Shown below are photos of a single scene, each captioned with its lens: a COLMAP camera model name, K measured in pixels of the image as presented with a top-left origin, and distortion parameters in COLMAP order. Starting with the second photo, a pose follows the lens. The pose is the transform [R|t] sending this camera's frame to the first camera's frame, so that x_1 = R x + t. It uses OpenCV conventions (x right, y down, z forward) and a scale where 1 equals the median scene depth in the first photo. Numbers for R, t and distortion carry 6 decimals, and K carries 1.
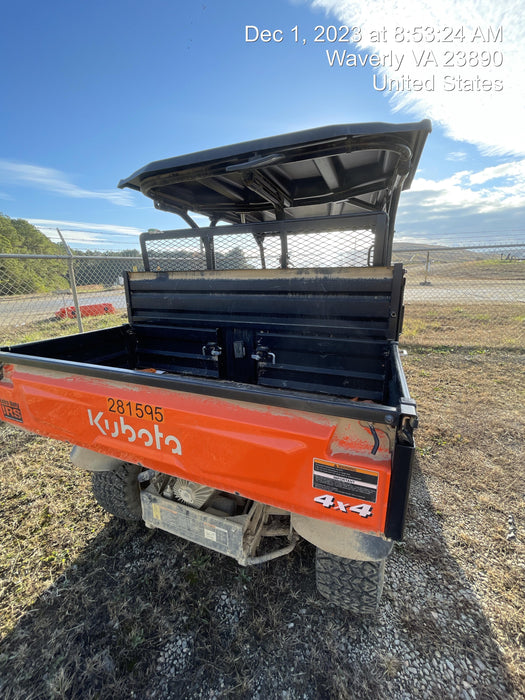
lens RADIAL K [[282.3, 0, 262.5], [0, 282.3, 350.0], [0, 0, 1]] dist [-0.012665, 0.000058]
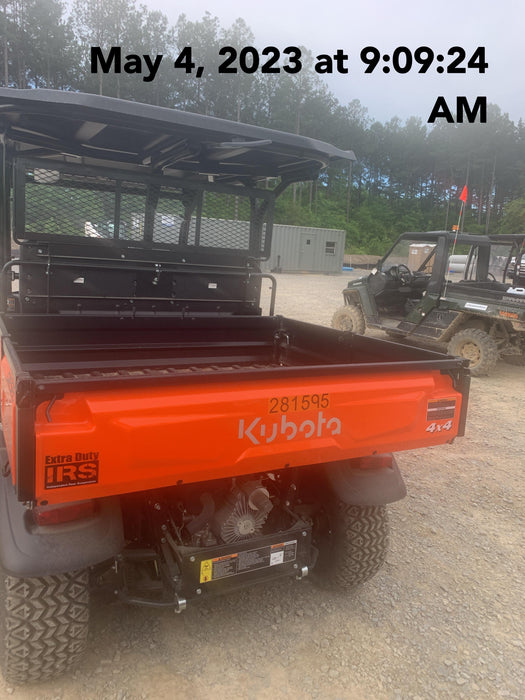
lens RADIAL K [[530.5, 0, 262.5], [0, 530.5, 350.0], [0, 0, 1]] dist [0.033657, -0.008368]
pose [[0.630048, -0.076907, 0.772738, -1.946941], [0.117288, 0.993093, 0.003208, -0.000848], [-0.767647, 0.088612, 0.634717, -0.128371]]
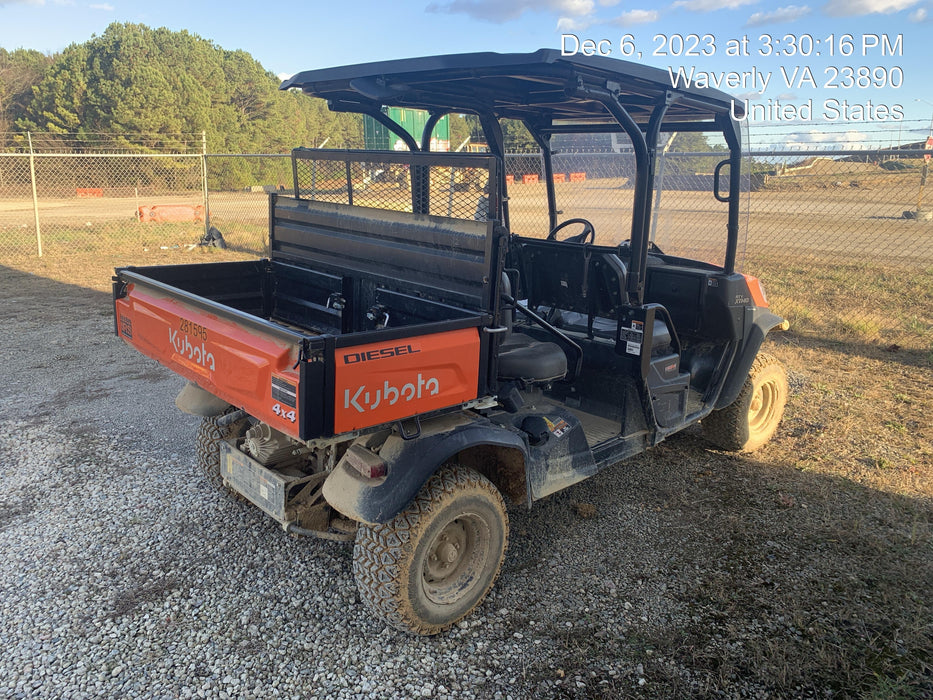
lens RADIAL K [[707.1, 0, 466.5], [0, 707.1, 350.0], [0, 0, 1]] dist [0.033657, -0.008368]
pose [[0.911206, 0.154363, -0.381936, 1.652676], [-0.158351, 0.987156, 0.021181, 0.054989], [0.380300, 0.041179, 0.923946, -1.237139]]
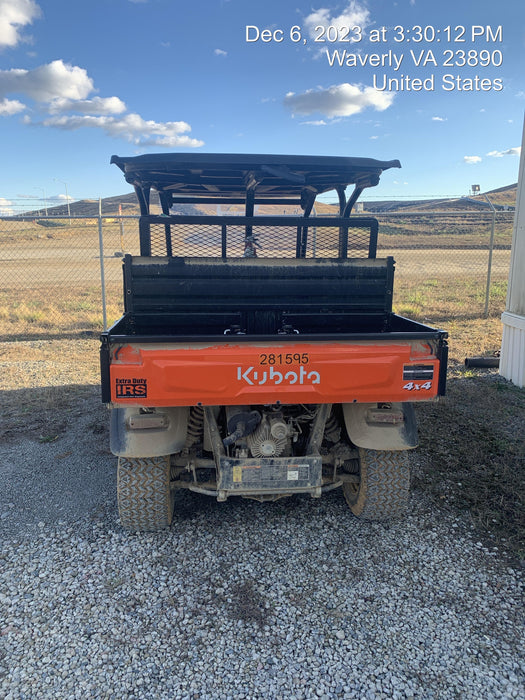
lens RADIAL K [[520.5, 0, 262.5], [0, 520.5, 350.0], [0, 0, 1]] dist [0.063160, -0.000053]
pose [[0.885196, -0.072718, 0.459500, -1.745841], [0.095500, 0.995077, -0.026499, 0.219136], [-0.455311, 0.067339, 0.887782, -1.325756]]
